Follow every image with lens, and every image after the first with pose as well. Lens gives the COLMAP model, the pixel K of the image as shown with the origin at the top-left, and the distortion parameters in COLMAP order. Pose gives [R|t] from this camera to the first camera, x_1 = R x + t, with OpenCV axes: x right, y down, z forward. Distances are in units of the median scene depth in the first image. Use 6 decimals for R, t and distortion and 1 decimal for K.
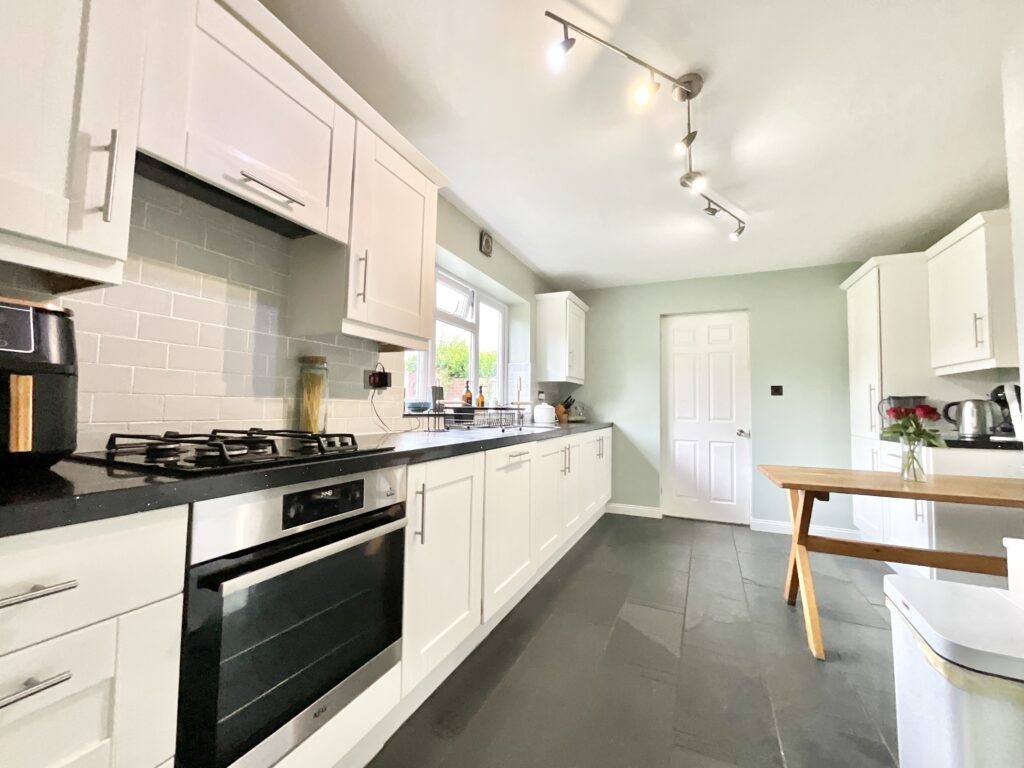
lens RADIAL K [[410.8, 0, 509.6], [0, 410.8, 386.2], [0, 0, 1]] dist [-0.002905, -0.000766]
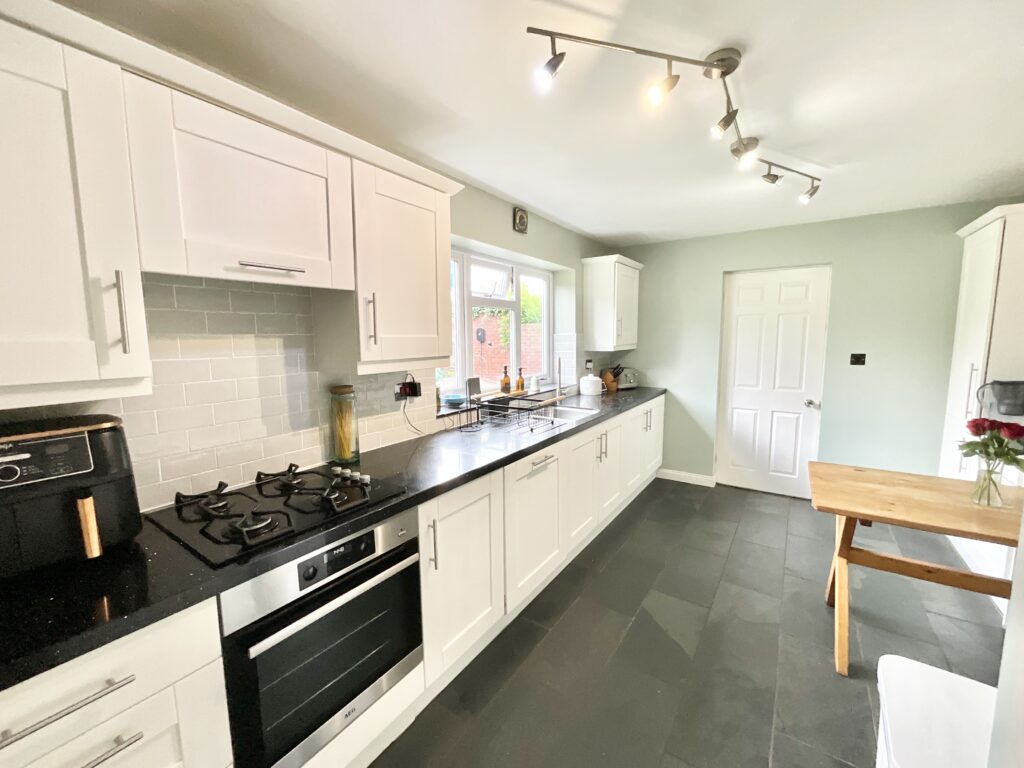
lens RADIAL K [[410.8, 0, 510.6], [0, 410.8, 385.2], [0, 0, 1]] dist [-0.002905, -0.000766]
pose [[0.984983, -0.006224, -0.172538, 0.130113], [0.035289, 0.985510, 0.165908, -0.205371], [0.169006, -0.169505, 0.970930, 0.015499]]
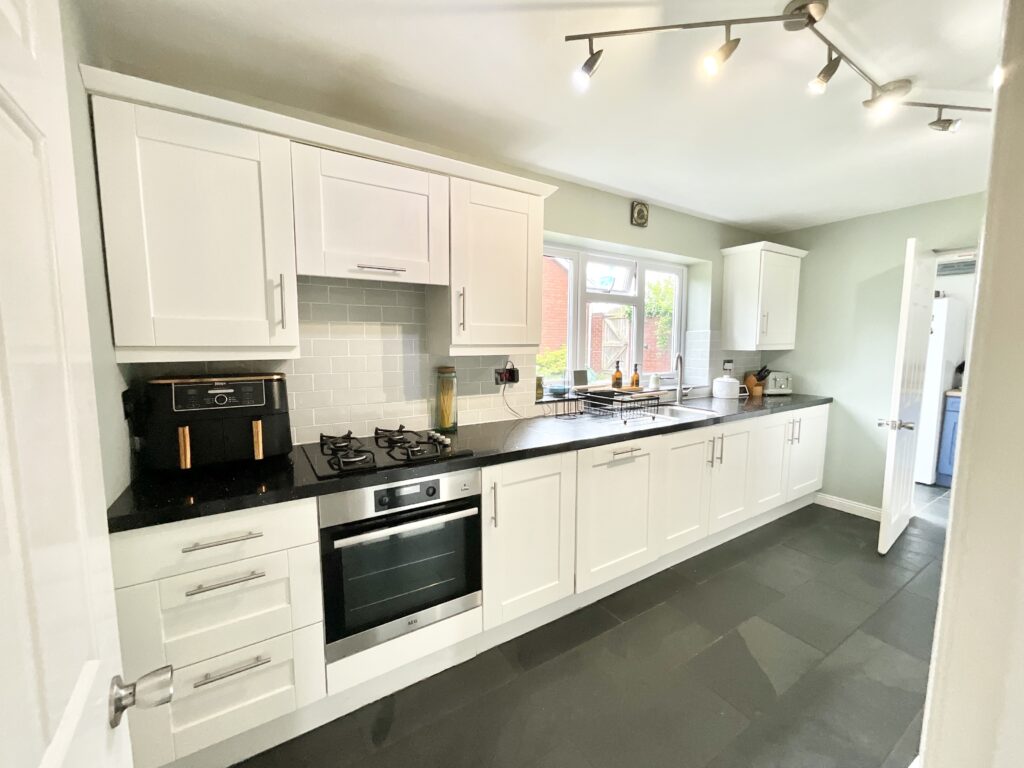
lens RADIAL K [[410.8, 0, 511.5], [0, 410.8, 385.8], [0, 0, 1]] dist [-0.002905, -0.000766]
pose [[0.839260, 0.041281, -0.542162, 0.352259], [0.041551, 0.989329, 0.139649, -0.160504], [0.542141, -0.139729, 0.828589, 0.014961]]
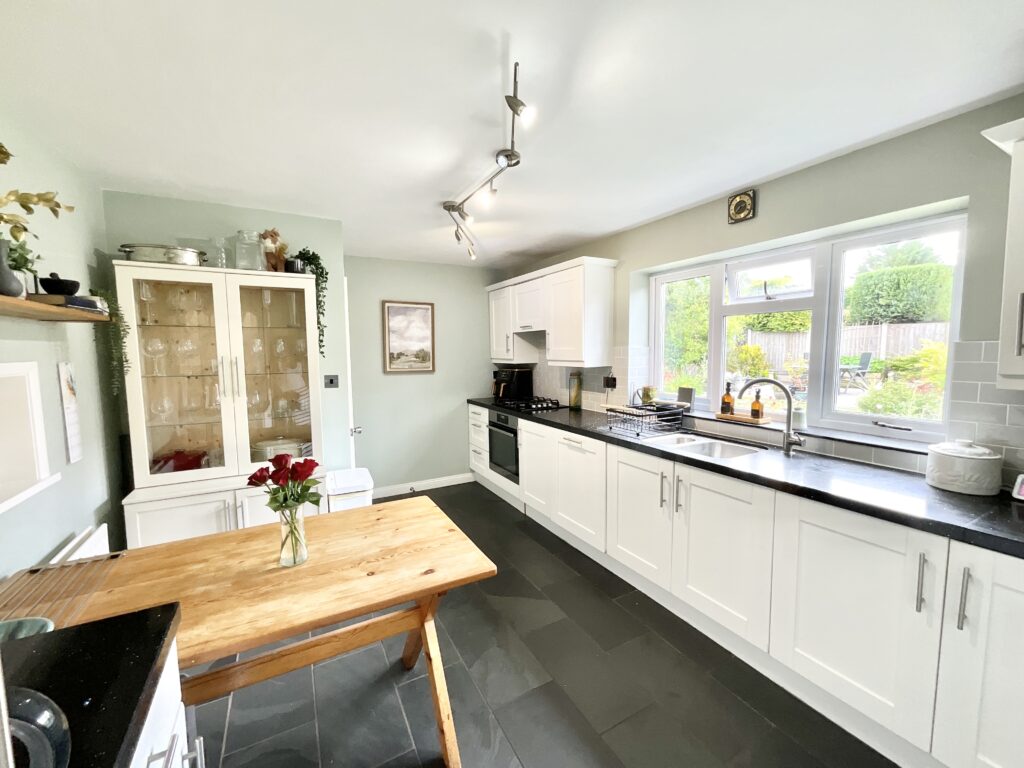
lens RADIAL K [[410.8, 0, 510.7], [0, 410.8, 381.8], [0, 0, 1]] dist [-0.002905, -0.000766]
pose [[-0.594840, 0.056813, -0.801834, 1.336453], [0.043025, 0.998320, 0.038817, -0.104575], [0.802692, -0.011410, -0.596285, 1.763527]]
